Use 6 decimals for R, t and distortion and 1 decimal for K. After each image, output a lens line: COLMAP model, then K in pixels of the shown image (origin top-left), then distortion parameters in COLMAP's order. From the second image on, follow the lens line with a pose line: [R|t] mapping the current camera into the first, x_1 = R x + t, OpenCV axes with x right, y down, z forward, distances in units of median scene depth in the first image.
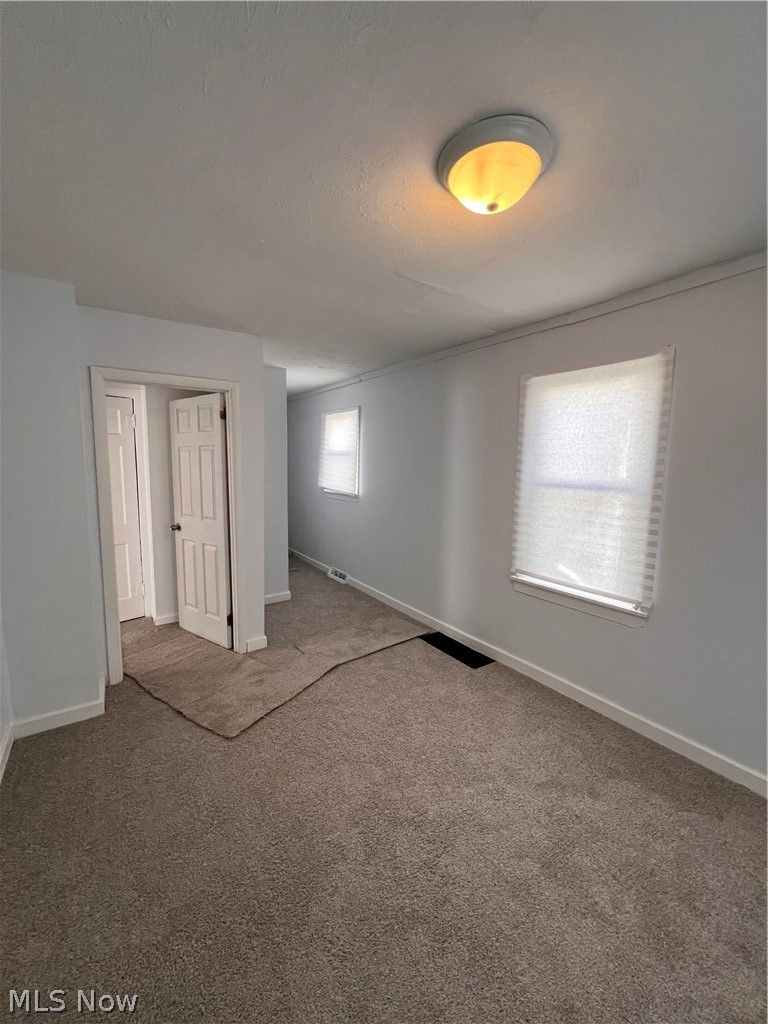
lens RADIAL K [[408.9, 0, 393.3], [0, 408.9, 506.8], [0, 0, 1]] dist [-0.003822, 0.000821]
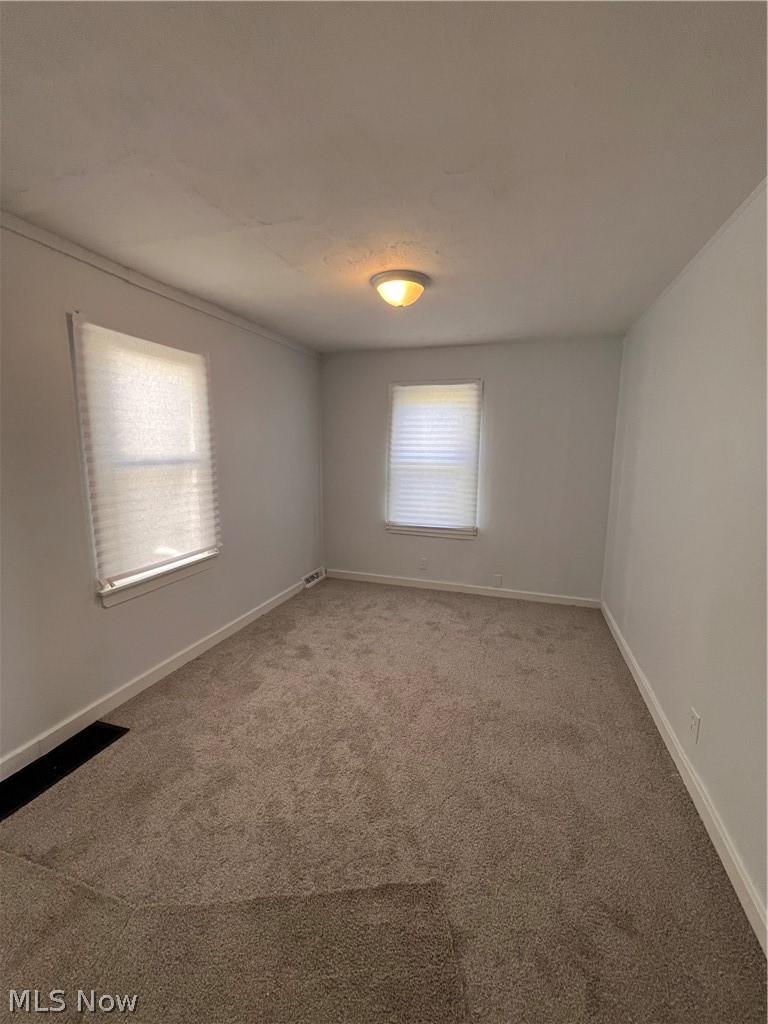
lens RADIAL K [[408.9, 0, 386.5], [0, 408.9, 512.5], [0, 0, 1]] dist [-0.003822, 0.000821]
pose [[-0.579845, -0.139028, 0.802777, -0.693361], [0.078783, 0.971147, 0.225092, -0.113397], [-0.810908, 0.193764, -0.552162, 1.143384]]
